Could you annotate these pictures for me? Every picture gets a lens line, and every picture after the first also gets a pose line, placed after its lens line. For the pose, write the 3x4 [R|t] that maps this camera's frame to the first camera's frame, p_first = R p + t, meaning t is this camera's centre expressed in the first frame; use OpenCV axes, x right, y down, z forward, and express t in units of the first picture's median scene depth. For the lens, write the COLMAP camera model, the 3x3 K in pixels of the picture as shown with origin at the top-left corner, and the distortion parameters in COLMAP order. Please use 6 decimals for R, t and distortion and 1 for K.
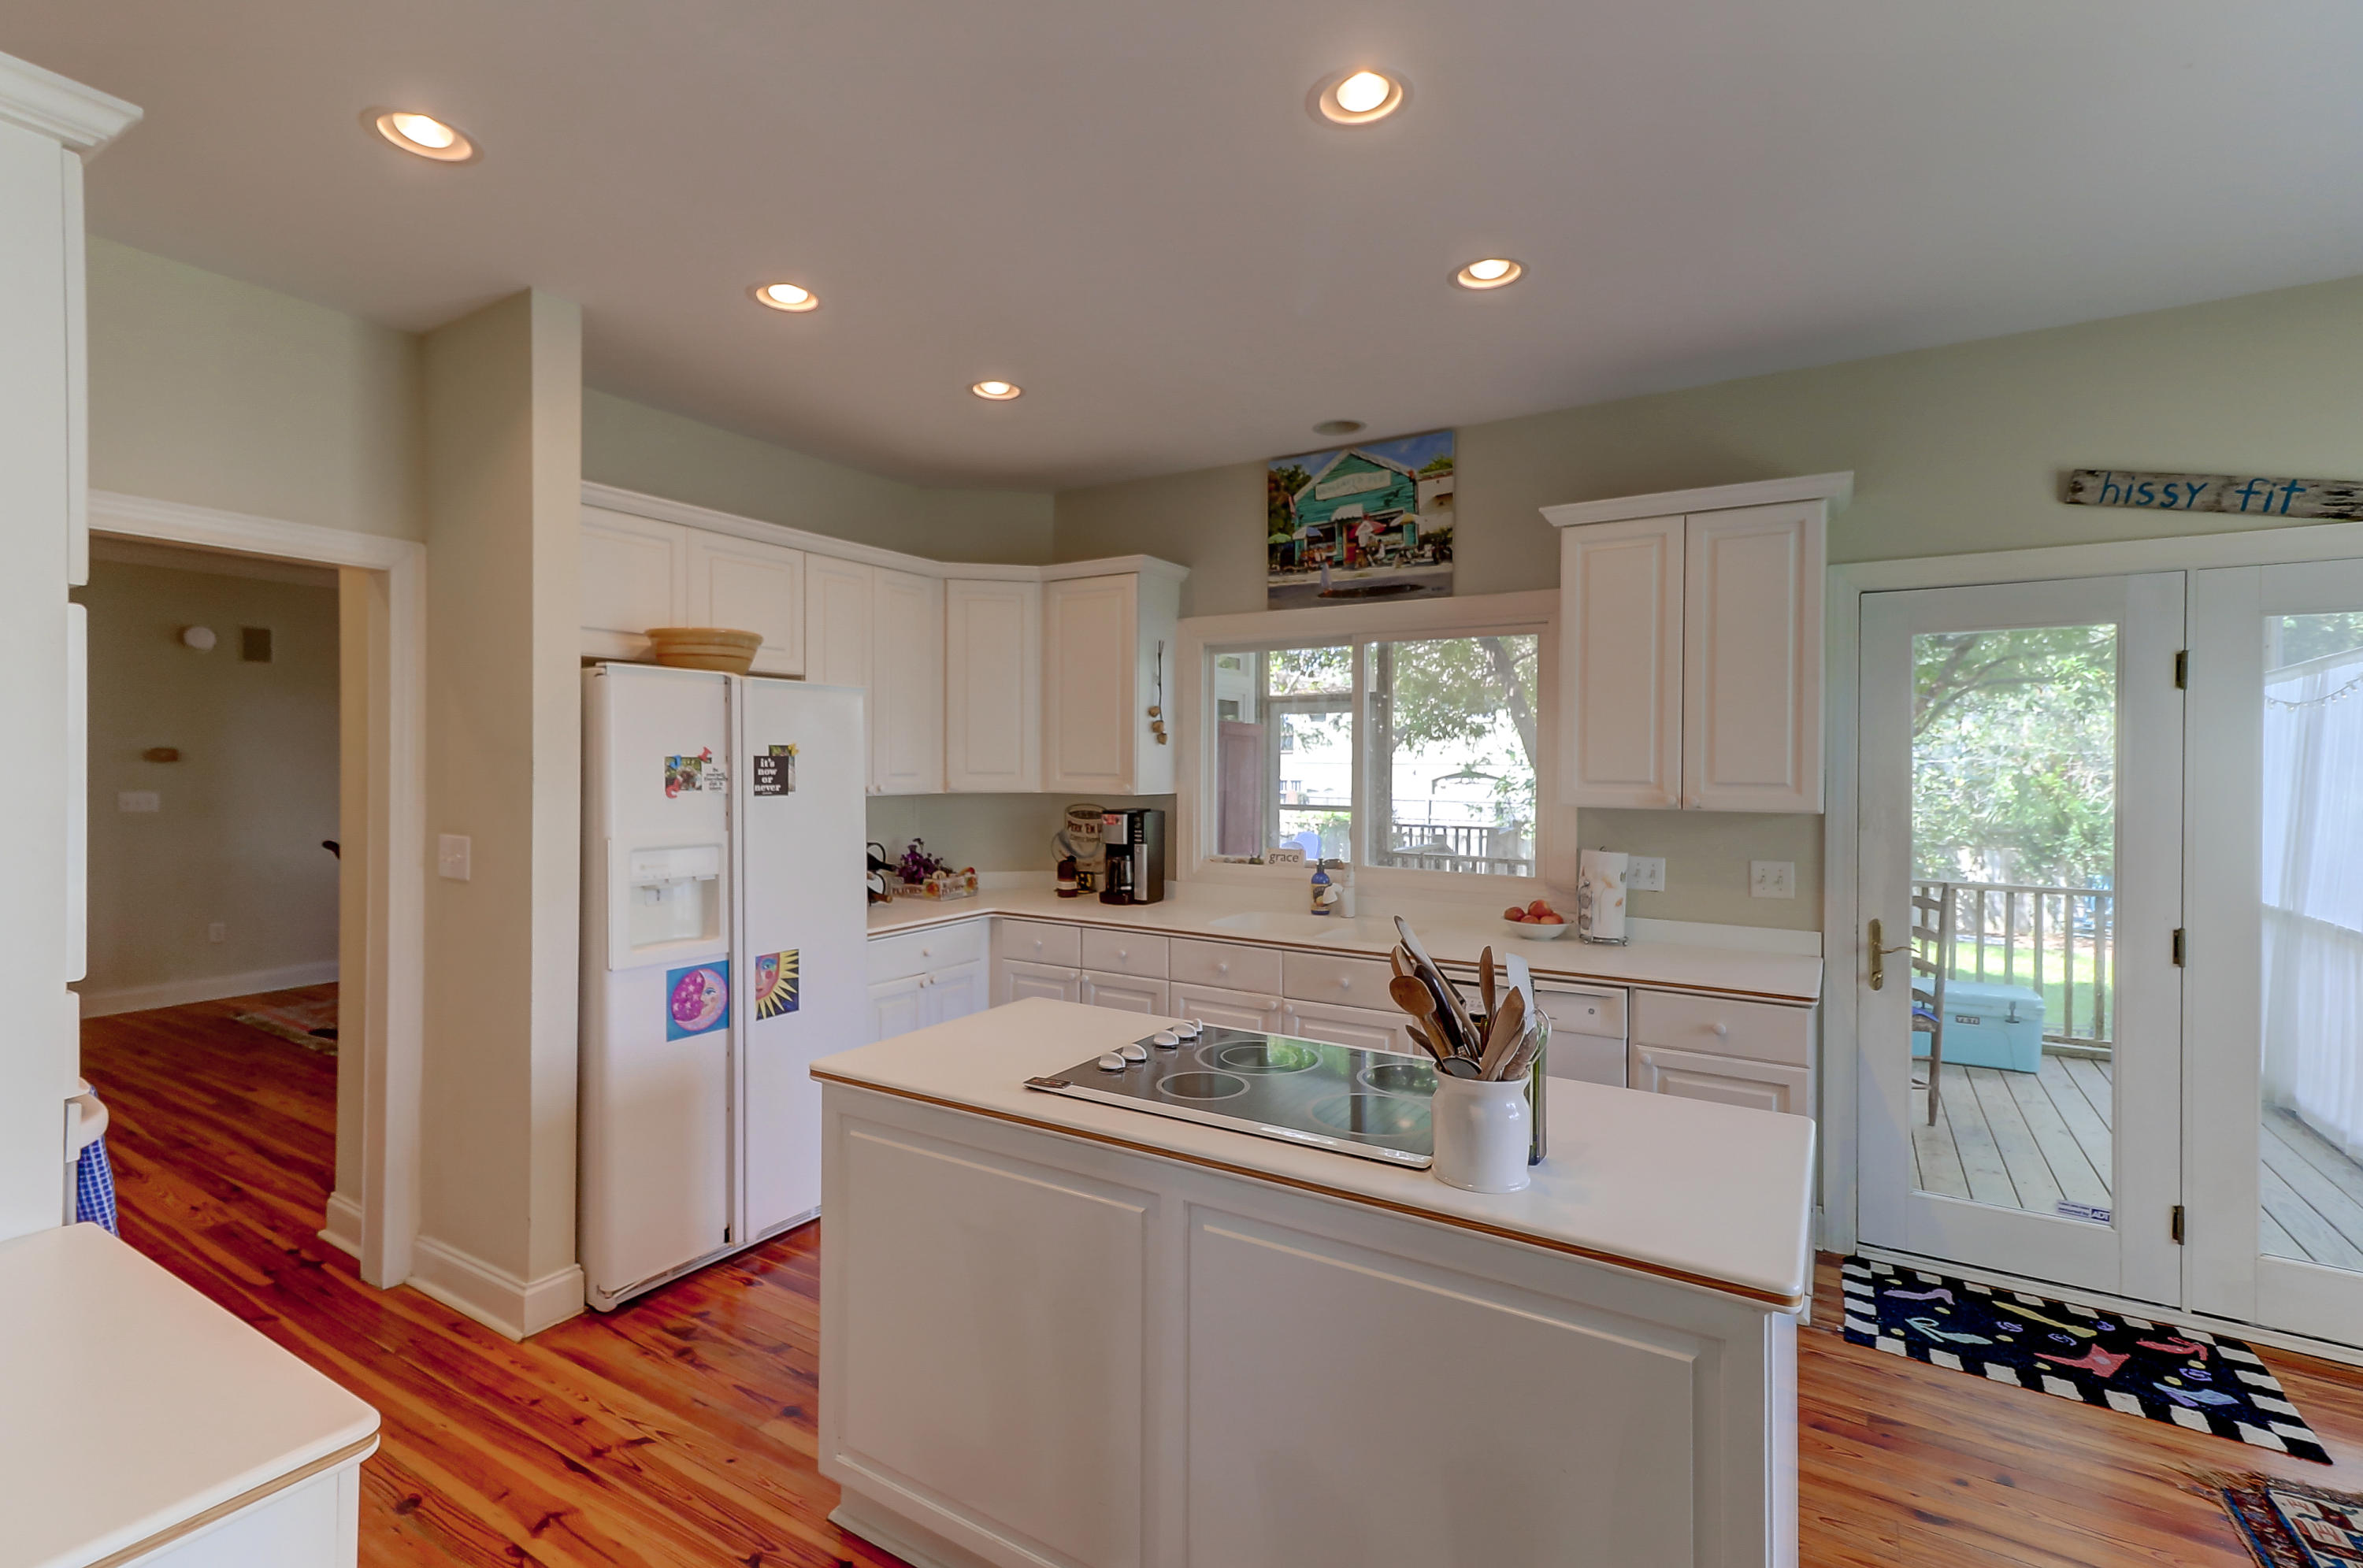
lens RADIAL K [[1073.7, 0, 1174.6], [0, 1073.7, 773.8], [0, 0, 1]] dist [0.020236, -0.000735]
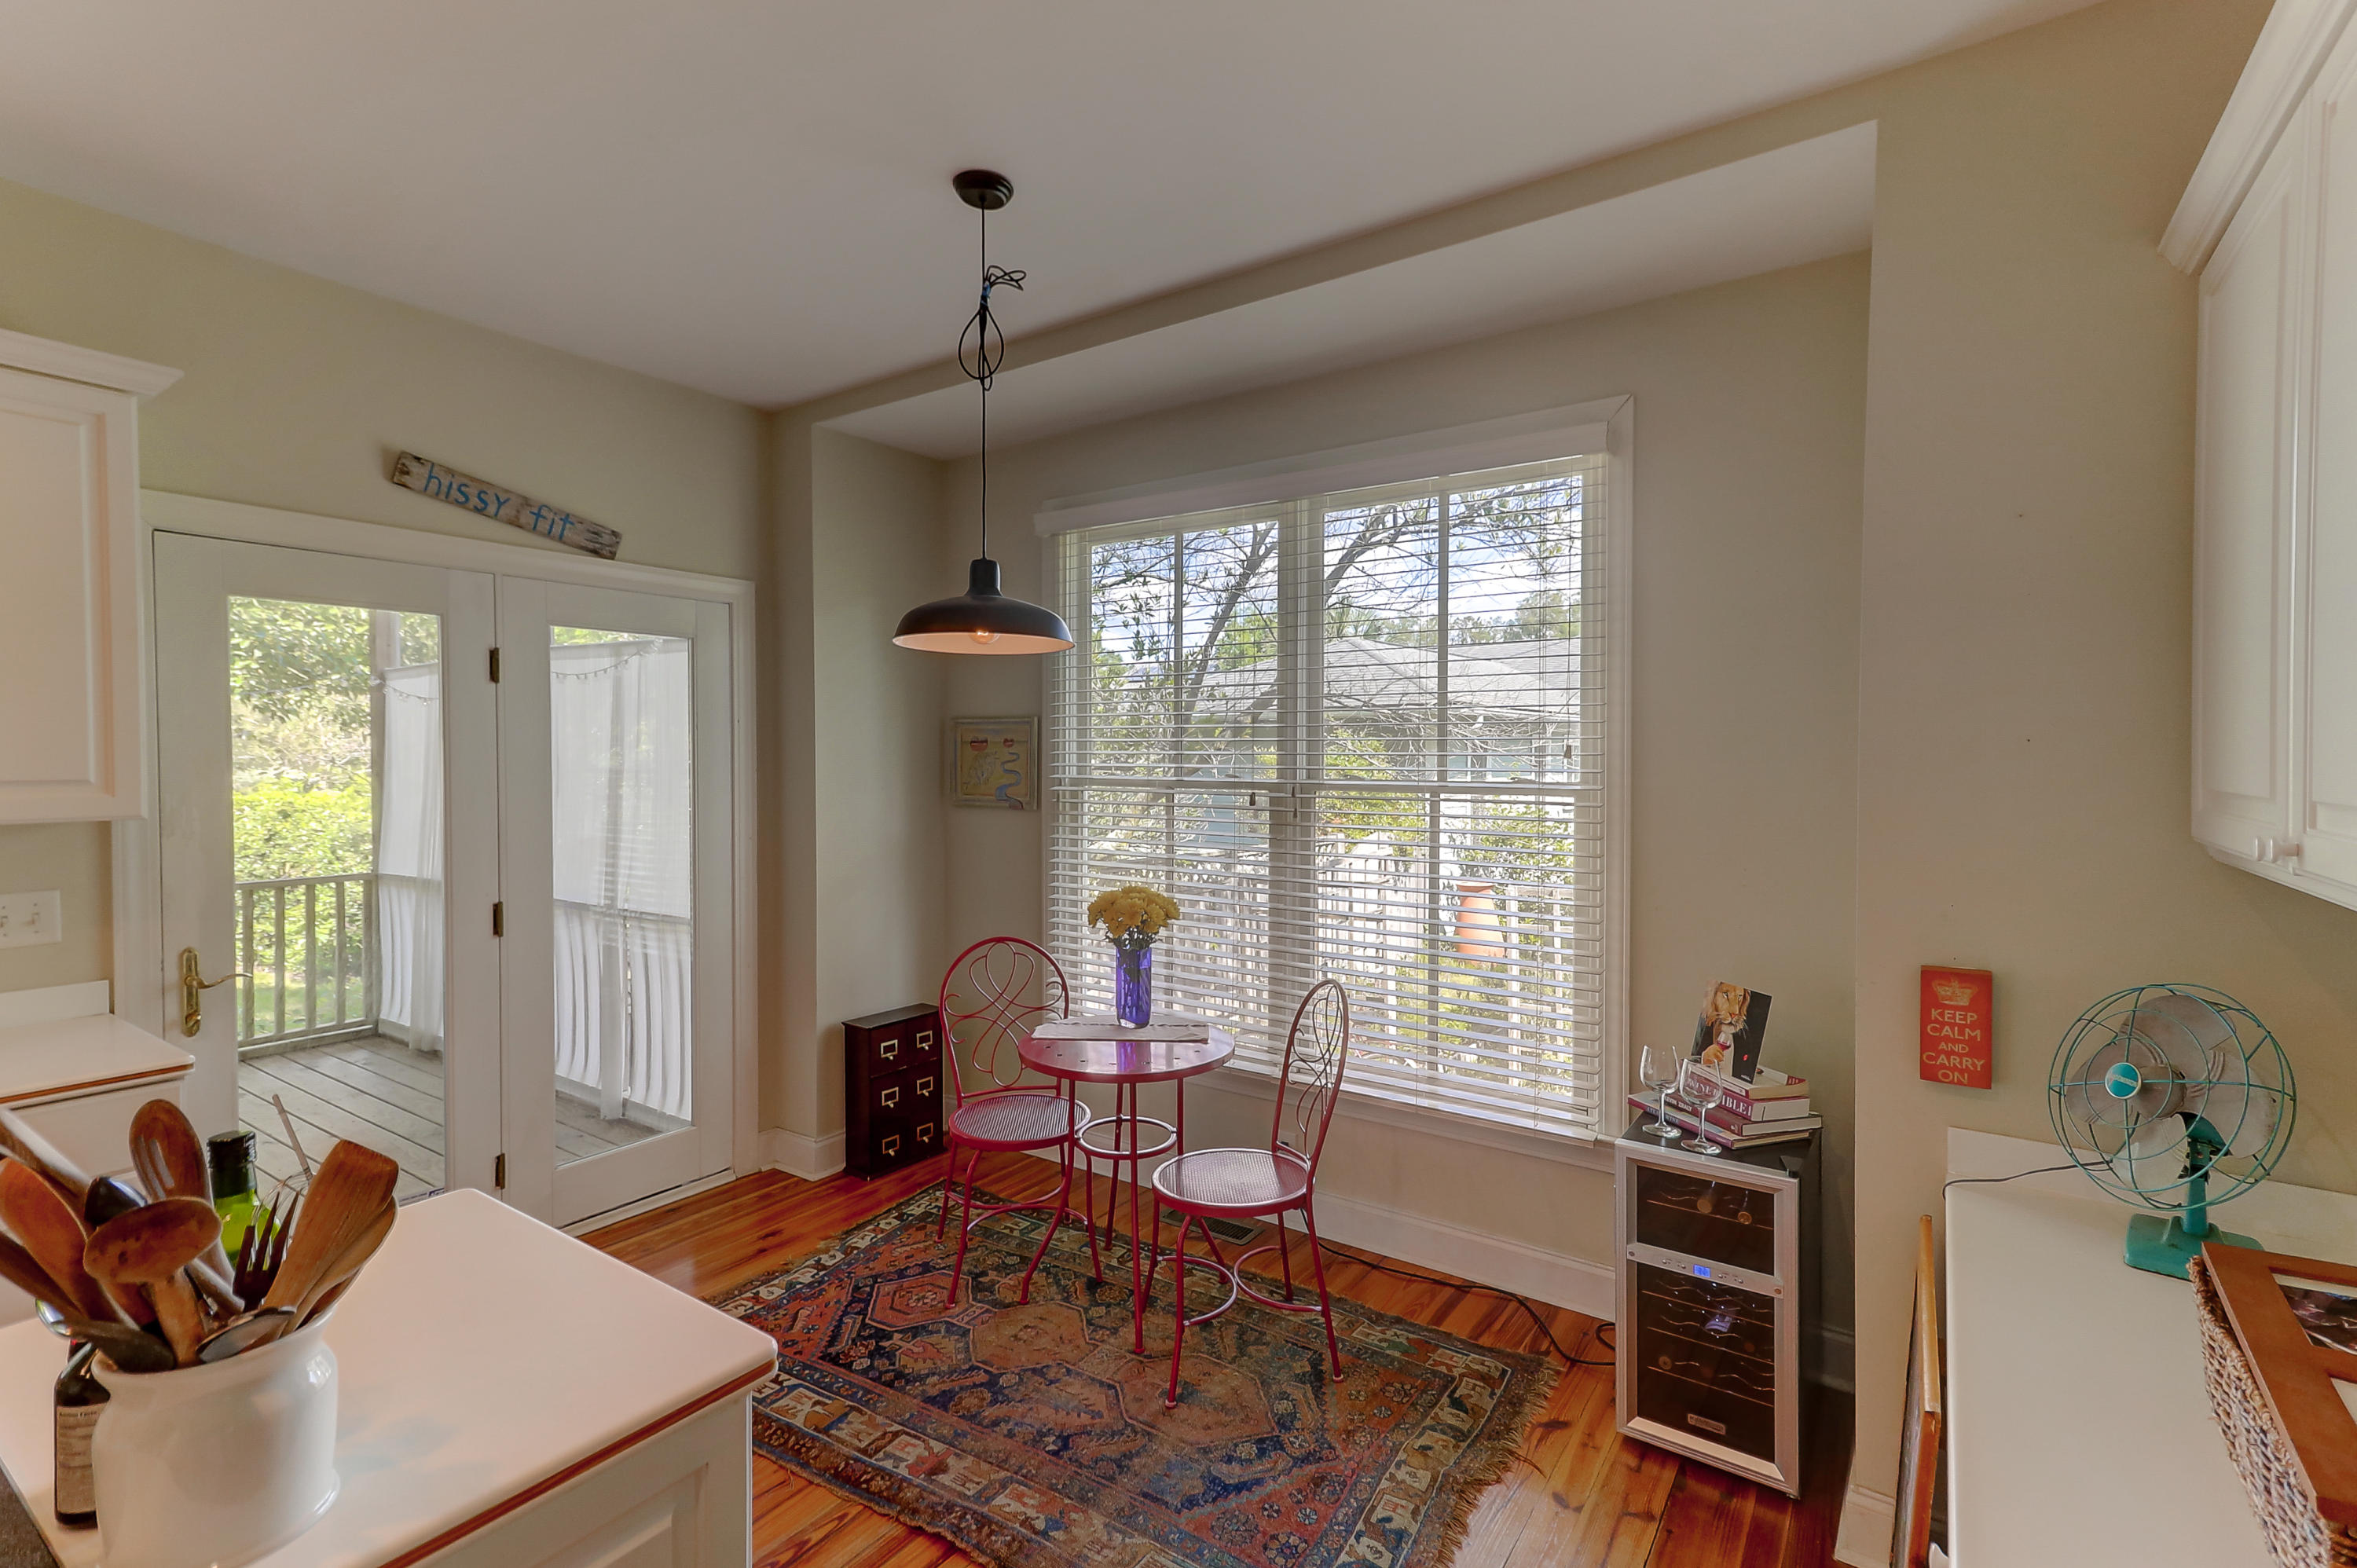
lens RADIAL K [[1071.0, 0, 1171.6], [0, 1071.0, 773.8], [0, 0, 1]] dist [0.020236, -0.000735]
pose [[0.051347, -0.022970, 0.998417, -0.092945], [0.011587, 0.999682, 0.022403, -0.002287], [-0.998614, 0.010419, 0.051596, 0.206847]]
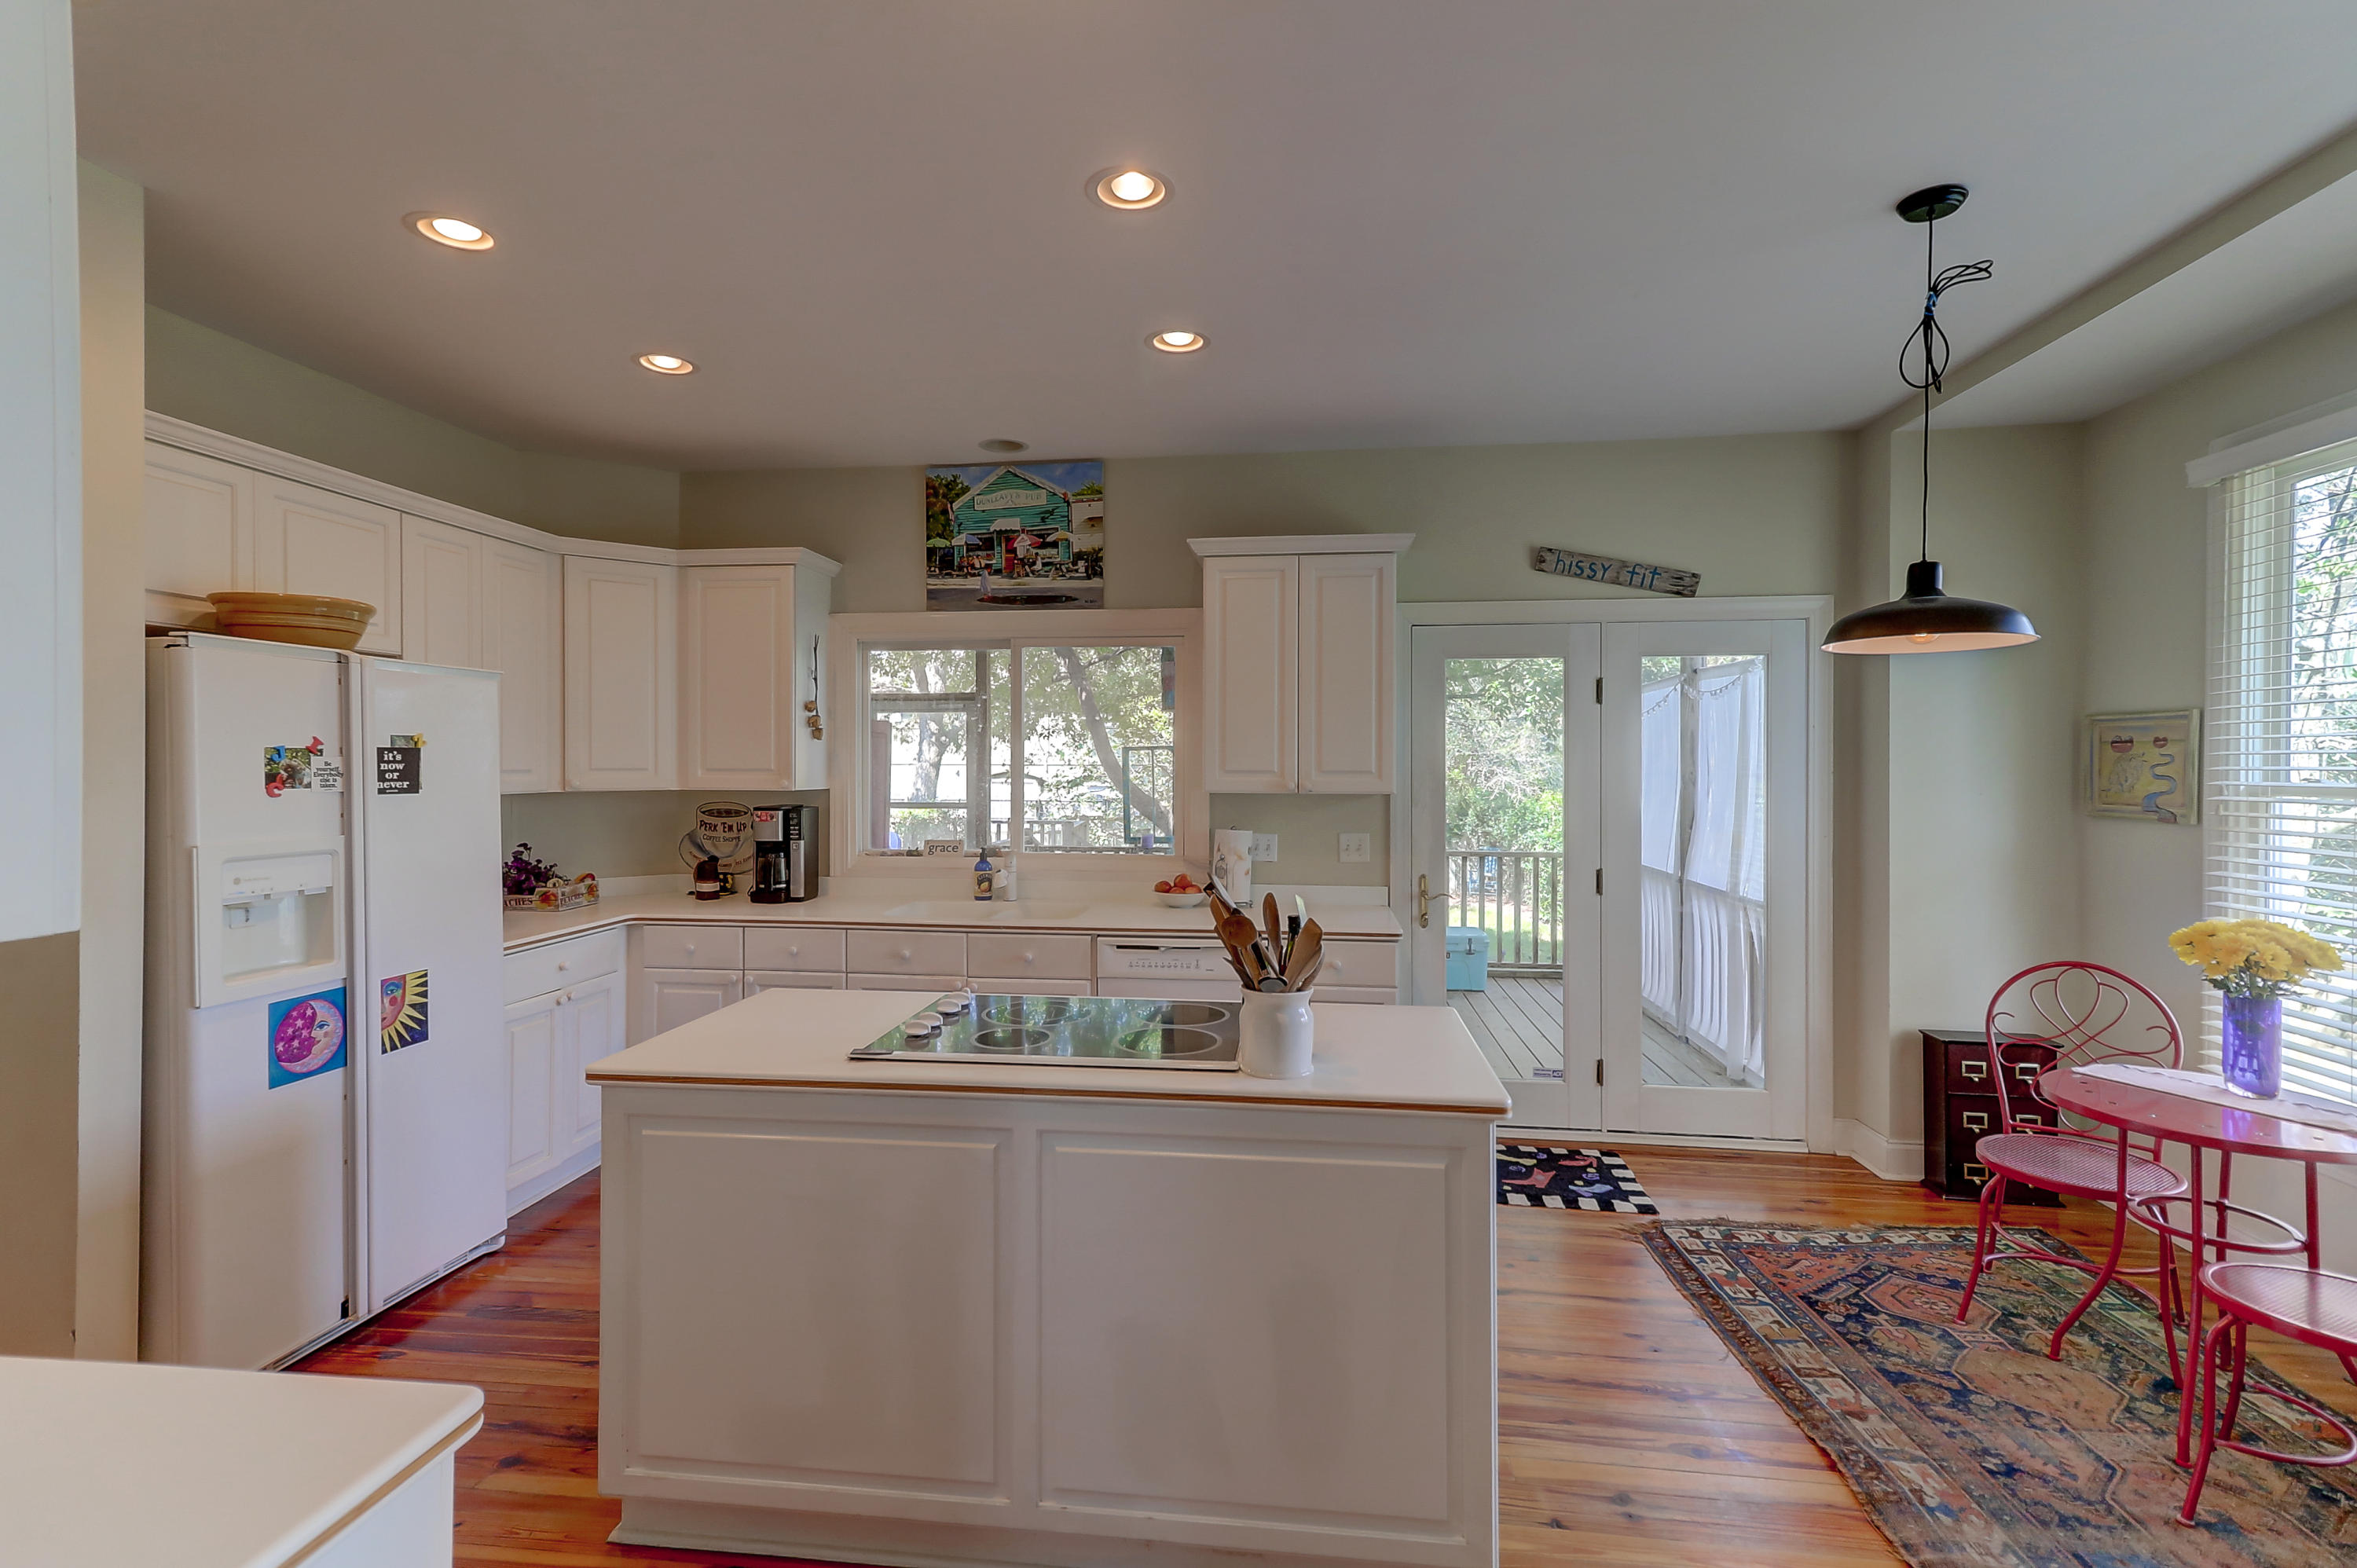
lens RADIAL K [[1071.0, 0, 1171.6], [0, 1071.0, 773.8], [0, 0, 1]] dist [0.020236, -0.000735]
pose [[0.907303, -0.007455, 0.420412, -0.151577], [0.008233, 0.999966, -0.000035, 0.008082], [-0.420397, 0.003493, 0.907333, -0.045522]]
